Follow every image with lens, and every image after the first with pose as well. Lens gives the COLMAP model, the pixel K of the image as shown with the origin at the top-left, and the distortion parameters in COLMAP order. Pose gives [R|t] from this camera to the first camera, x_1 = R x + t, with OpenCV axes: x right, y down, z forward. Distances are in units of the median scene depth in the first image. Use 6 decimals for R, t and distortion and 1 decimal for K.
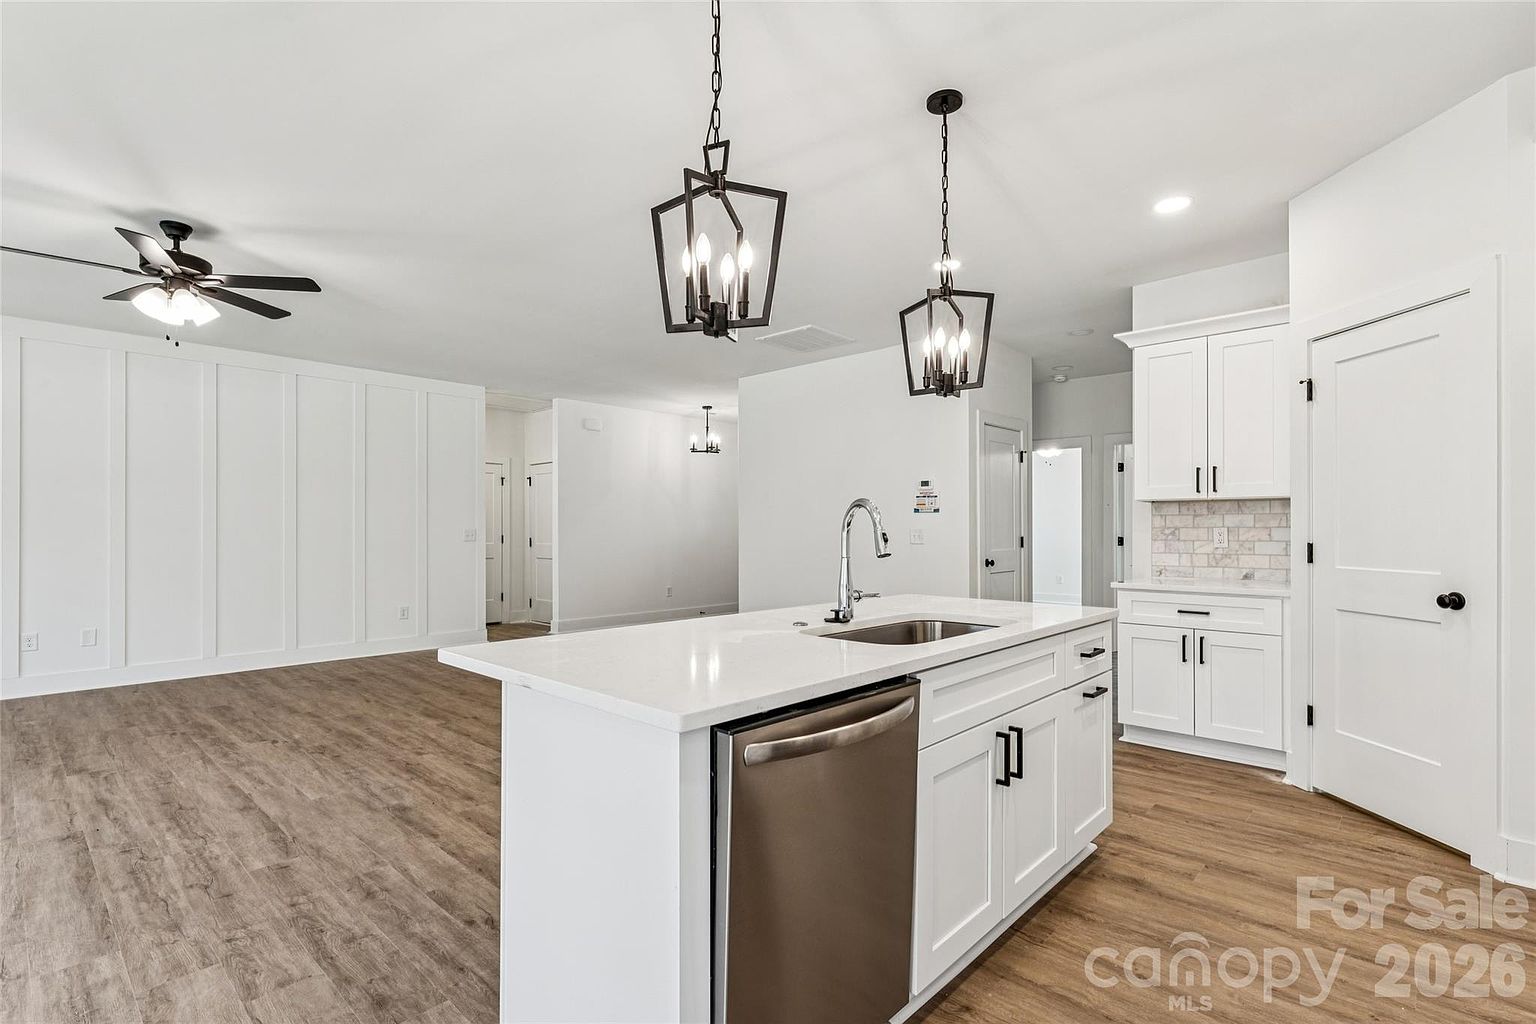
lens RADIAL K [[726.1, 0, 762.4], [0, 726.1, 527.6], [0, 0, 1]] dist [0.000903, 0.000160]
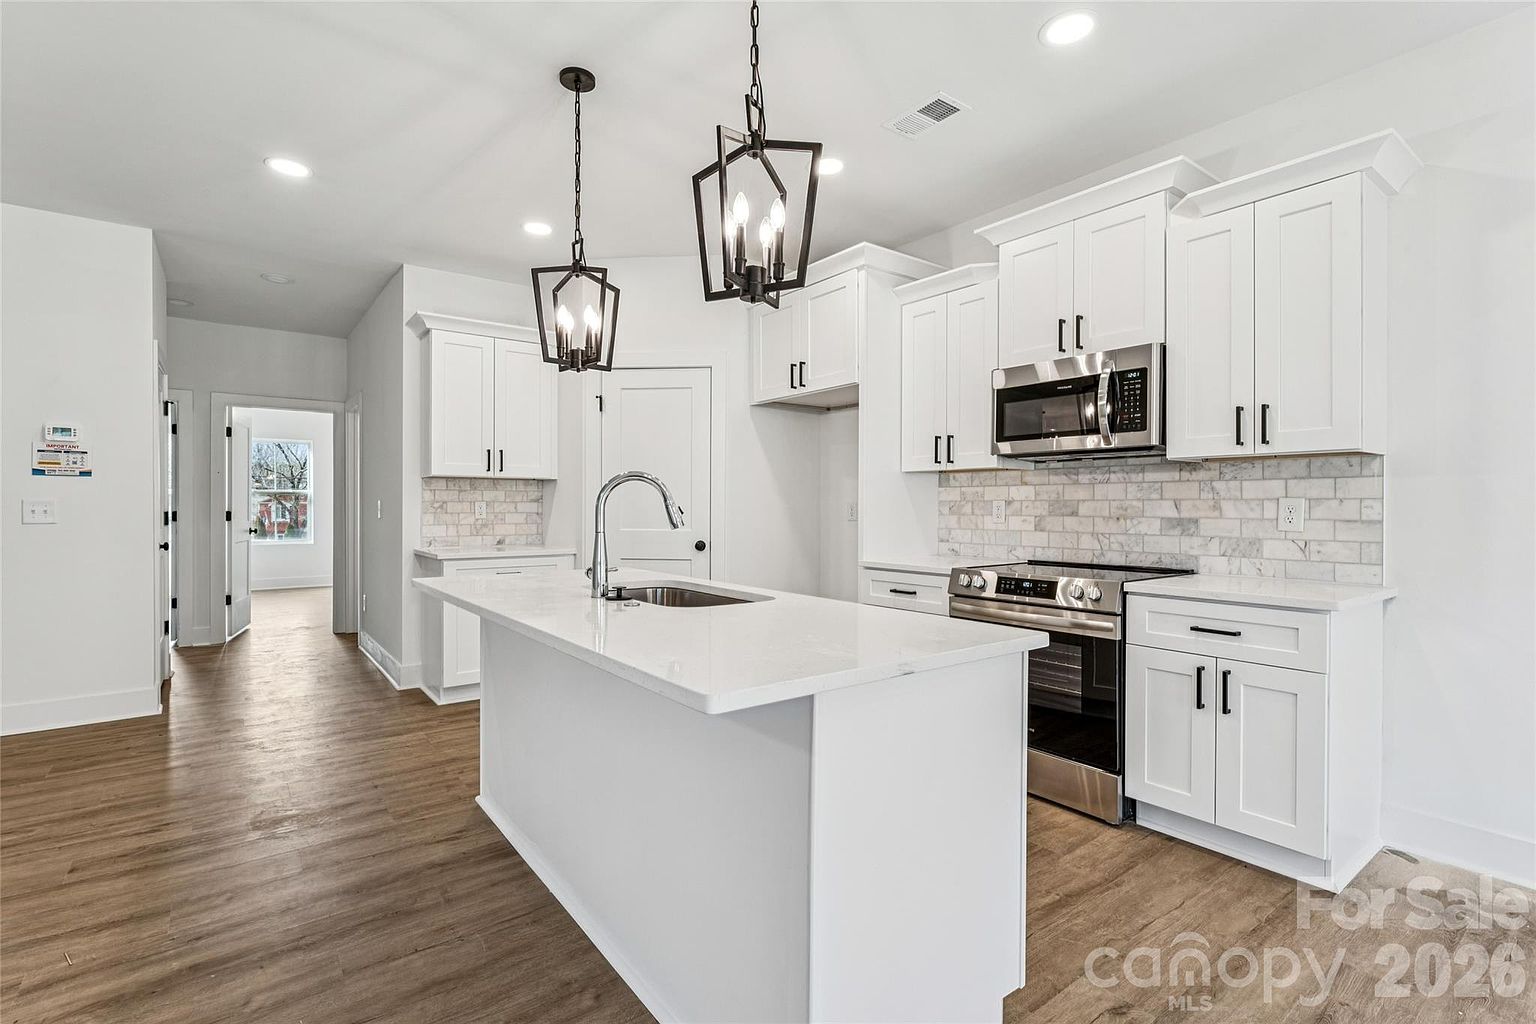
lens RADIAL K [[711.9, 0, 768.0], [0, 711.9, 512.0], [0, 0, 1]] dist [0.000036, -0.000515]
pose [[0.168045, -0.007692, 0.985749, -0.444055], [-0.006716, 0.999937, 0.008948, 0.003342], [-0.985756, -0.008124, 0.167983, 0.368095]]
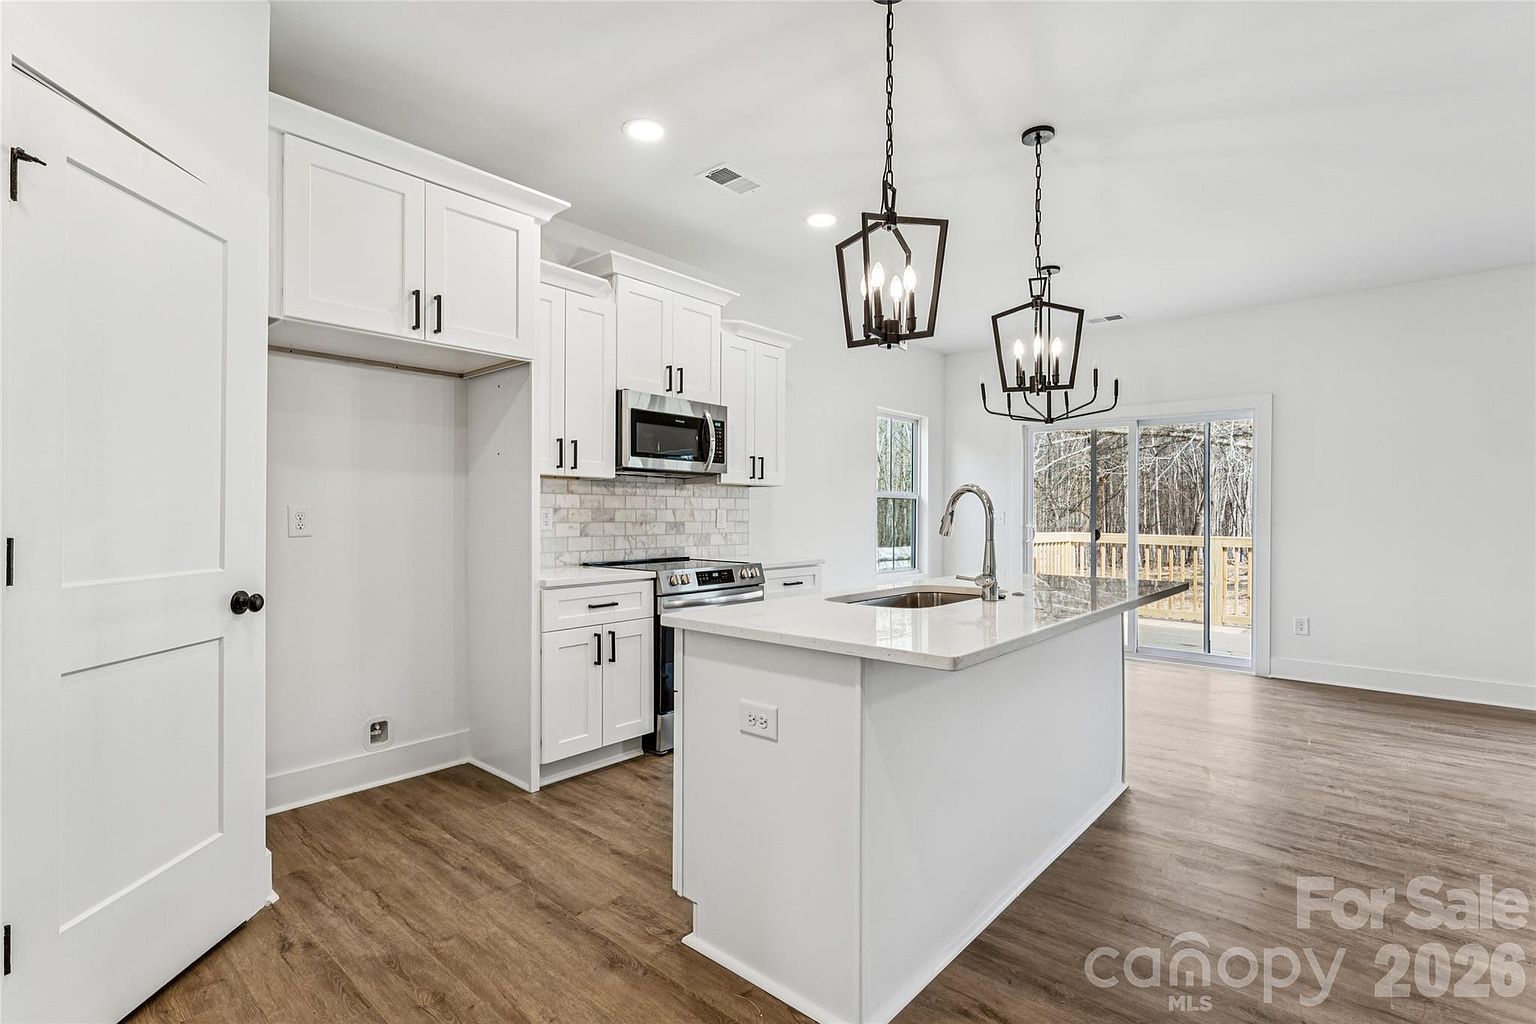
lens RADIAL K [[723.1, 0, 760.7], [0, 723.1, 515.0], [0, 0, 1]] dist [0.000386, 0.000359]
pose [[-0.999443, -0.003204, -0.033204, 0.274079], [-0.003104, 0.999991, -0.003054, 0.005870], [0.033214, -0.002949, -0.999444, 1.168838]]
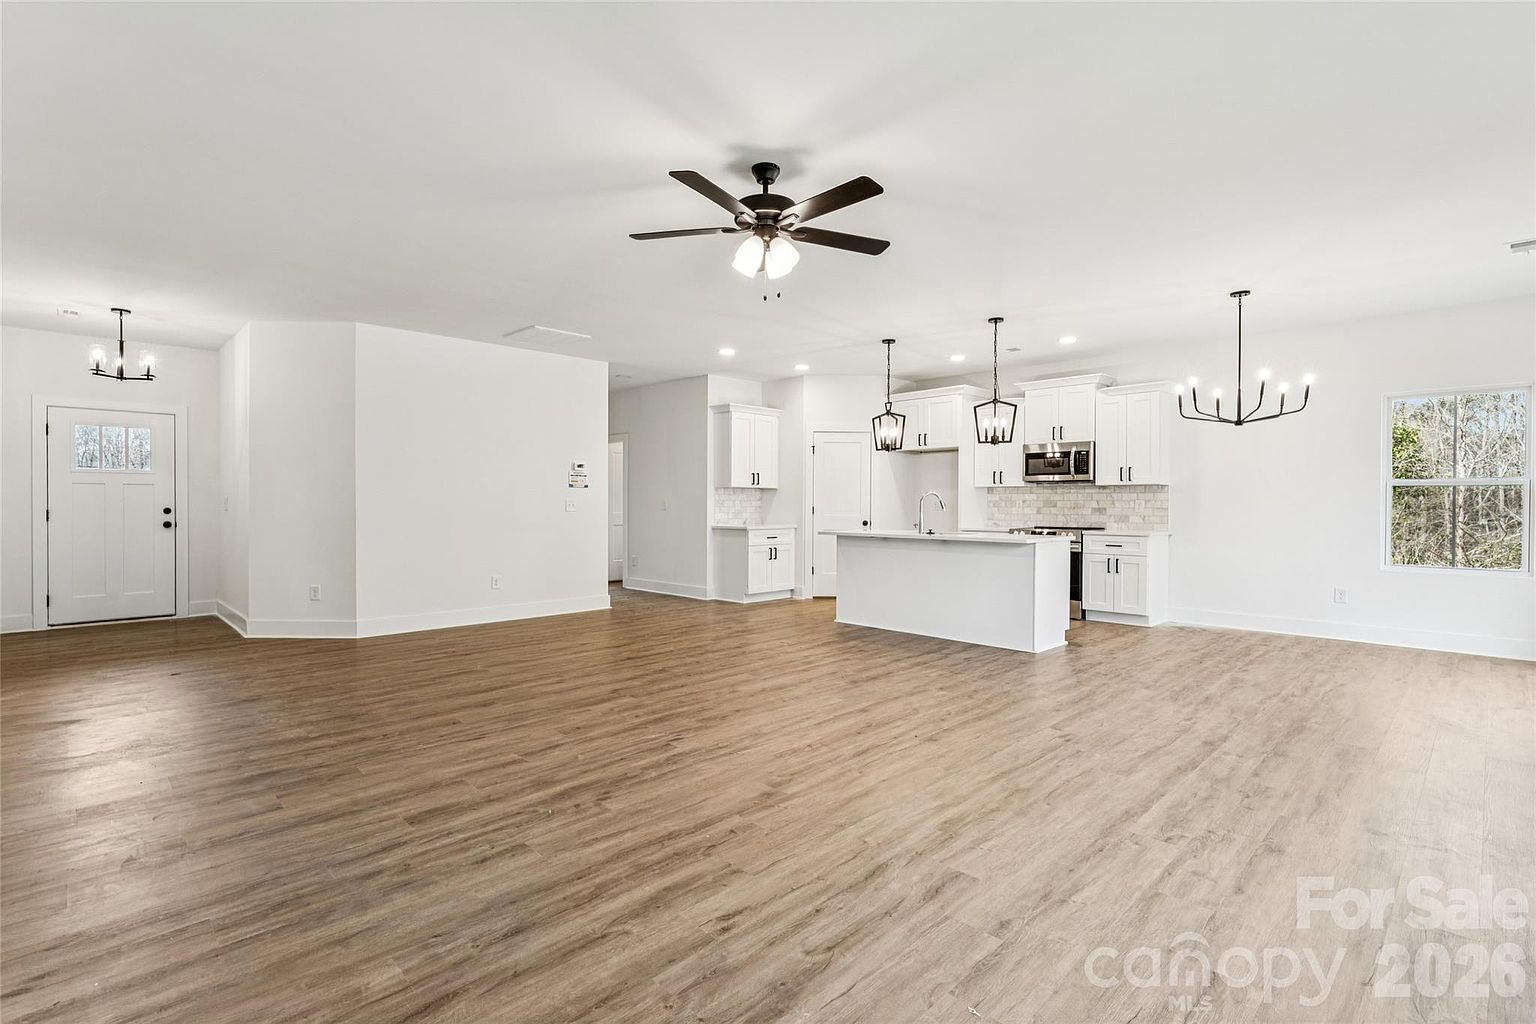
lens RADIAL K [[723.1, 0, 760.7], [0, 723.1, 515.0], [0, 0, 1]] dist [0.000386, 0.000359]
pose [[0.039250, -0.016863, 0.999087, -1.578817], [-0.007391, 0.999825, 0.017166, 0.006352], [-0.999202, -0.008058, 0.039119, 0.885650]]
